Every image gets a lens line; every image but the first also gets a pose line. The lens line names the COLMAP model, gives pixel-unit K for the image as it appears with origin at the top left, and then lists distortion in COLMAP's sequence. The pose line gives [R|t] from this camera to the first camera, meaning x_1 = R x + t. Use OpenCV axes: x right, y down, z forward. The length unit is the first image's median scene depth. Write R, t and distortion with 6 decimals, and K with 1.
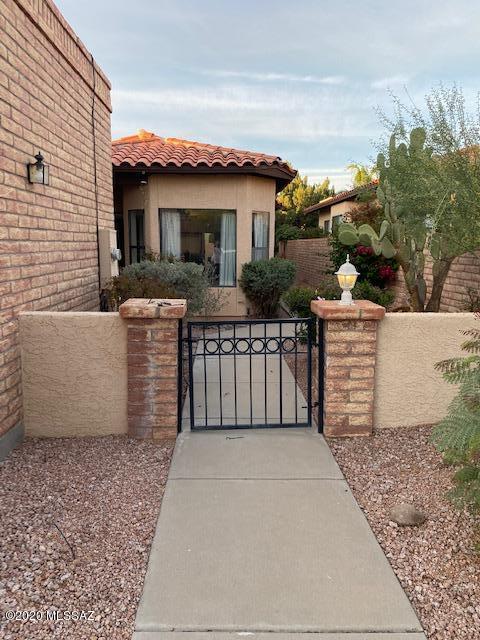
lens RADIAL K [[489.2, 0, 240.0], [0, 489.2, 320.0], [0, 0, 1]] dist [0.014972, -0.008757]
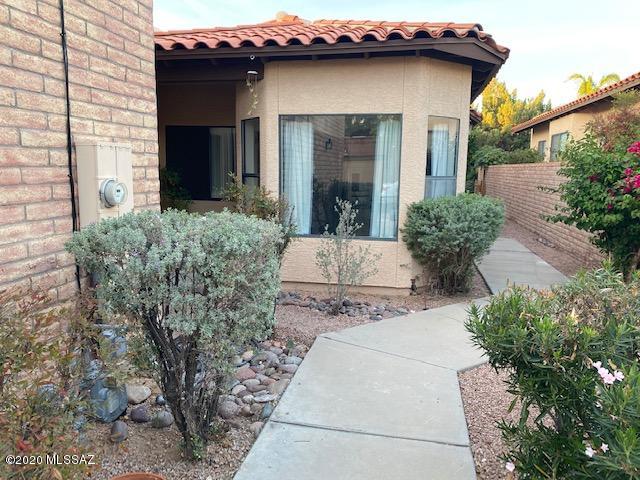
lens RADIAL K [[489.2, 0, 320.0], [0, 489.2, 240.0], [0, 0, 1]] dist [0.014972, -0.008757]
pose [[0.972981, 0.037106, -0.227884, 0.037857], [-0.039434, 0.999206, -0.005668, -0.061172], [0.227492, 0.014502, 0.973672, 0.380432]]
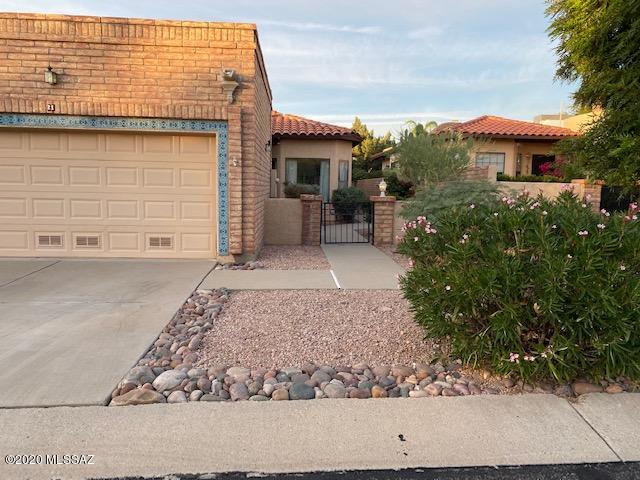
lens RADIAL K [[489.2, 0, 320.0], [0, 489.2, 240.0], [0, 0, 1]] dist [0.014972, -0.008757]
pose [[0.999689, 0.006811, 0.023986, -0.081993], [-0.005677, 0.998877, -0.047030, 0.144166], [-0.024279, 0.046879, 0.998605, -0.721267]]
